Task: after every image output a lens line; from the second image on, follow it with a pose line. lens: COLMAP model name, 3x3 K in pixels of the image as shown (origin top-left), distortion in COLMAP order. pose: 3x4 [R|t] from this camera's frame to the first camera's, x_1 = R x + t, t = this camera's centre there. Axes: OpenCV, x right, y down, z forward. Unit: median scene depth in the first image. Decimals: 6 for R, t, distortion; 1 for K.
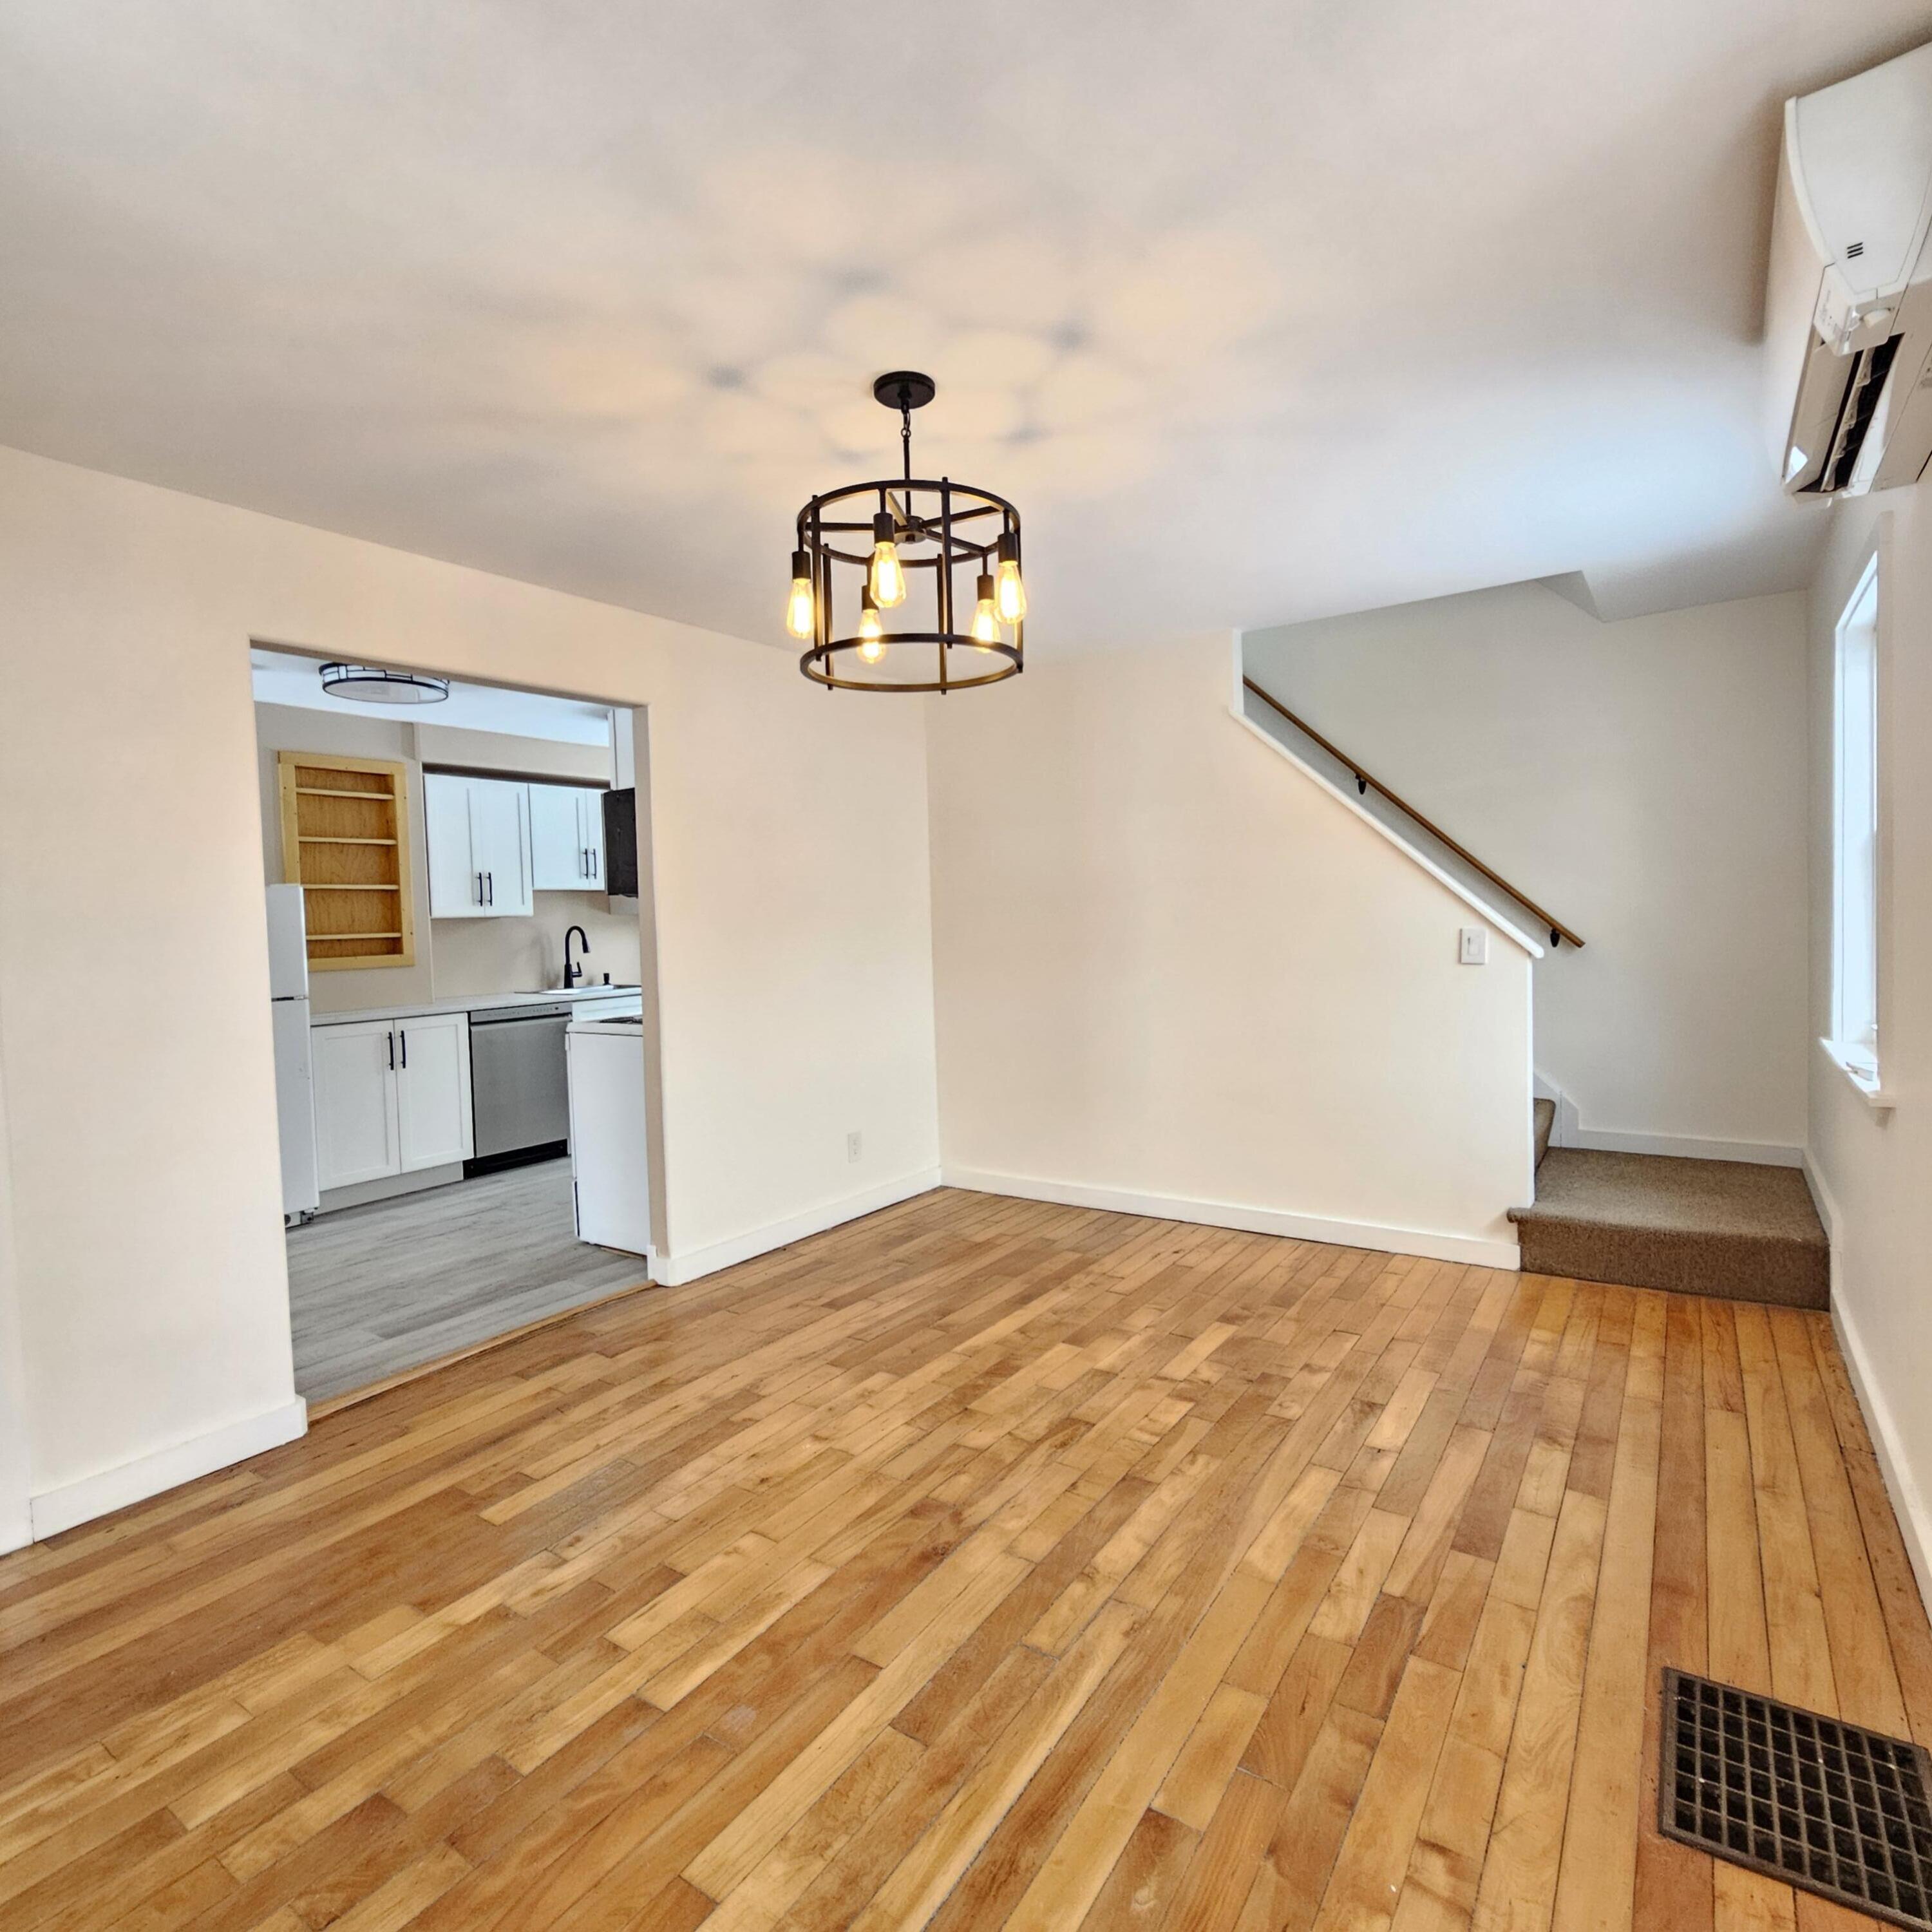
lens RADIAL K [[1052.2, 0, 955.3], [0, 1052.2, 959.0], [0, 0, 1]] dist [0.000180, 0.000041]
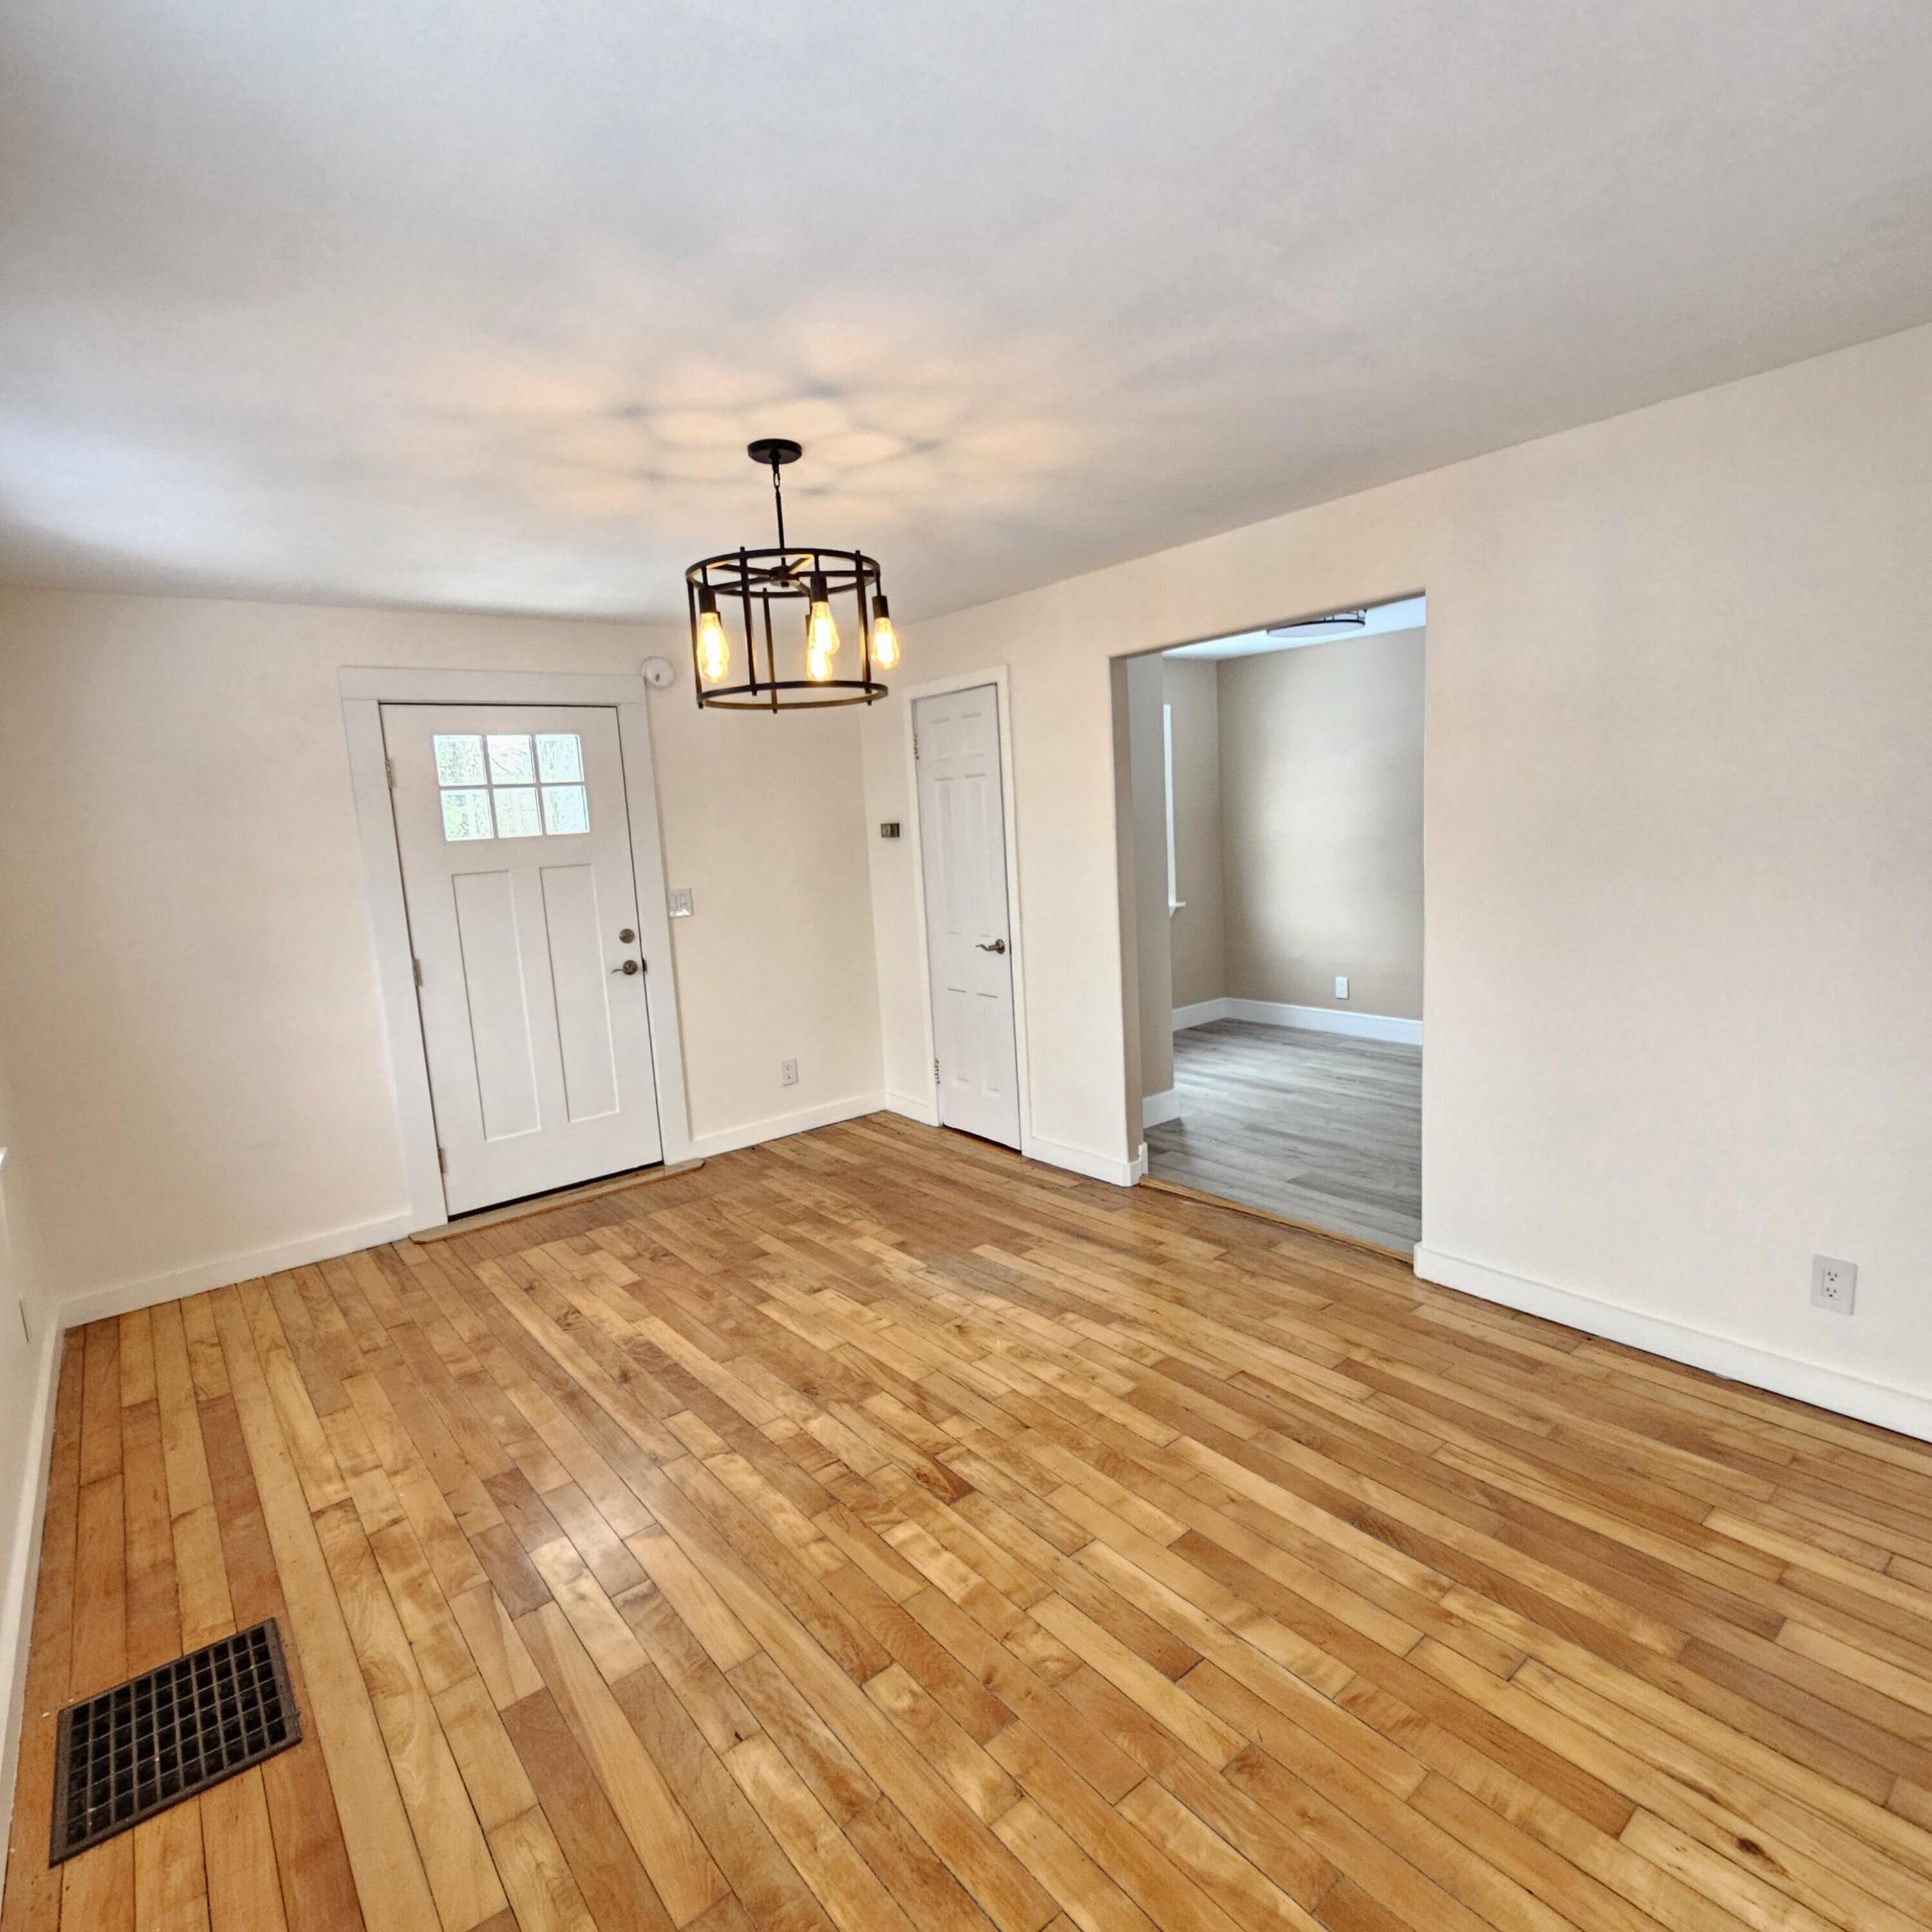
lens RADIAL K [[1052.2, 0, 955.3], [0, 1052.2, 959.0], [0, 0, 1]] dist [0.000180, 0.000041]
pose [[-0.274629, 0.179119, -0.944720, 0.872774], [0.025729, 0.983513, 0.178995, -0.160134], [0.961206, 0.024850, -0.274709, 1.229495]]
